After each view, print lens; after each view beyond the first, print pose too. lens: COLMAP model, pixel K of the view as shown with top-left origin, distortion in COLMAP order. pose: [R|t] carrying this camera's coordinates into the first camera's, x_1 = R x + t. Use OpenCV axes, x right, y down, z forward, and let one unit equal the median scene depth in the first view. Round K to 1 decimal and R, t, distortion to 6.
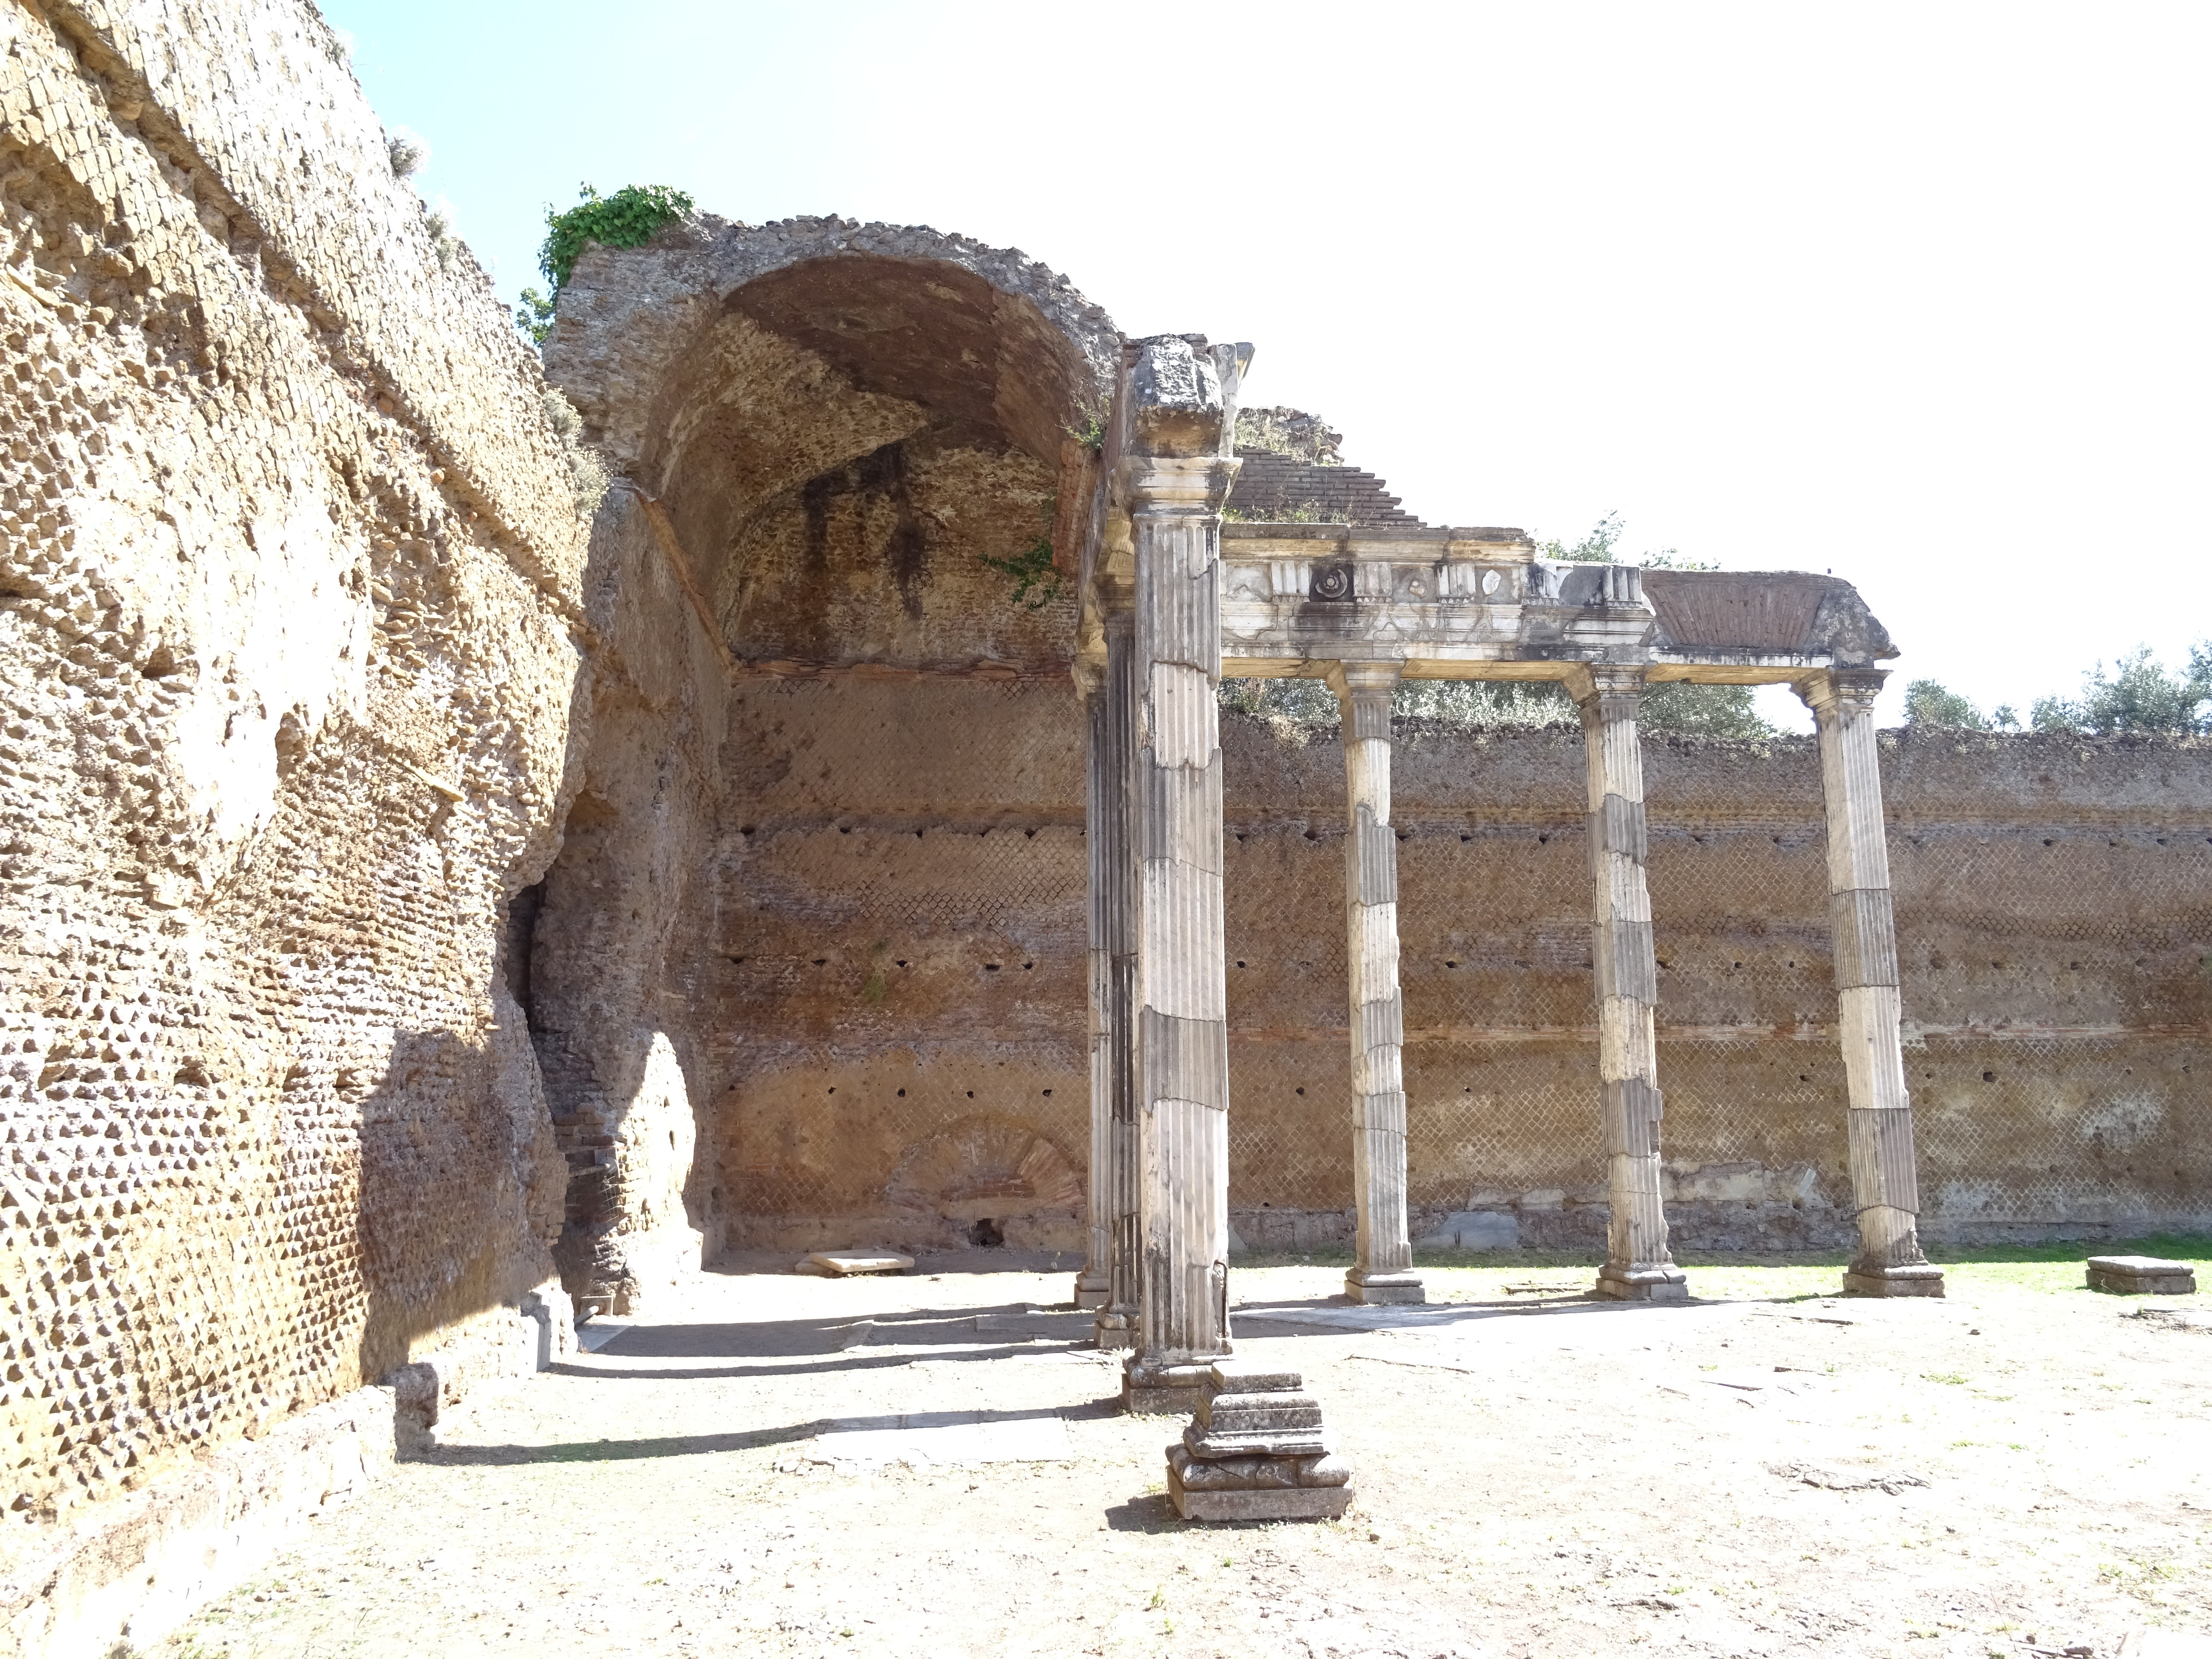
lens RADIAL K [[1454.2, 0, 1107.3], [0, 1454.2, 824.4], [0, 0, 1]] dist [-0.021815, 0.000485]
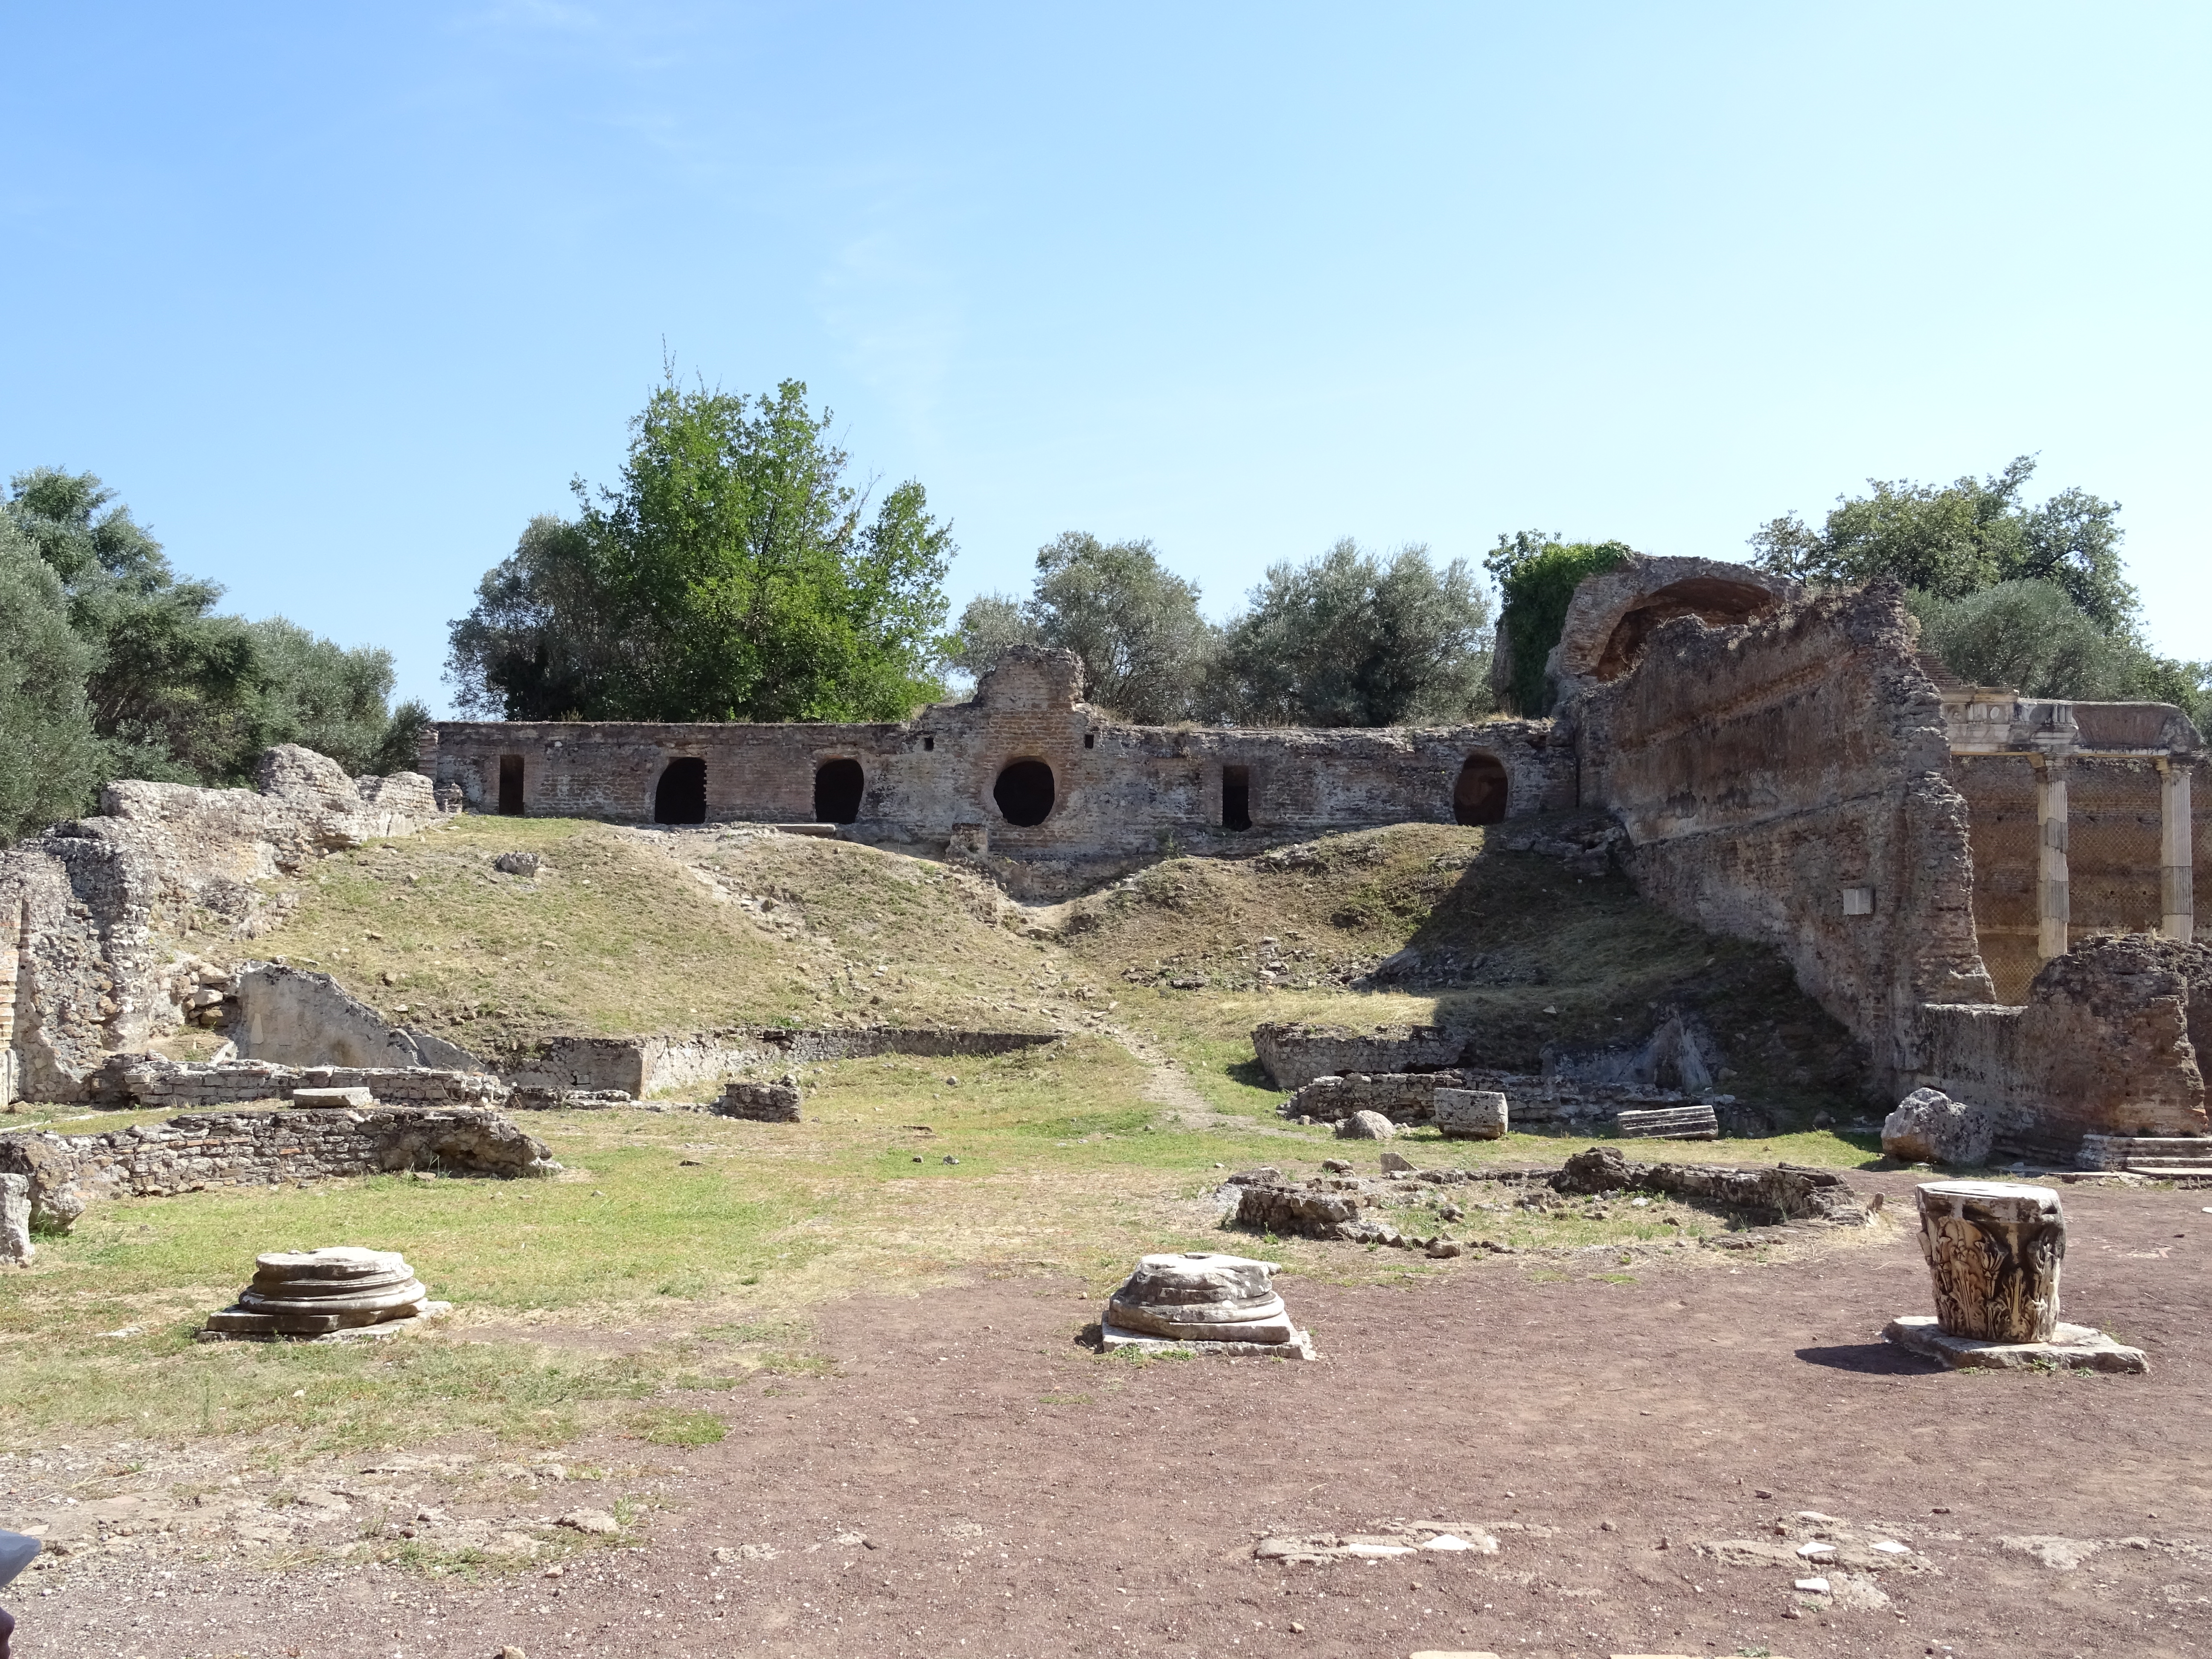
lens RADIAL K [[1877.3, 0, 1117.7], [0, 1877.3, 810.2], [0, 0, 1]] dist [0.000641, 0.001488]
pose [[0.996478, 0.012651, -0.082896, -0.740955], [-0.004069, 0.994684, 0.102891, -0.297106], [0.083757, -0.102192, 0.991232, -1.726272]]
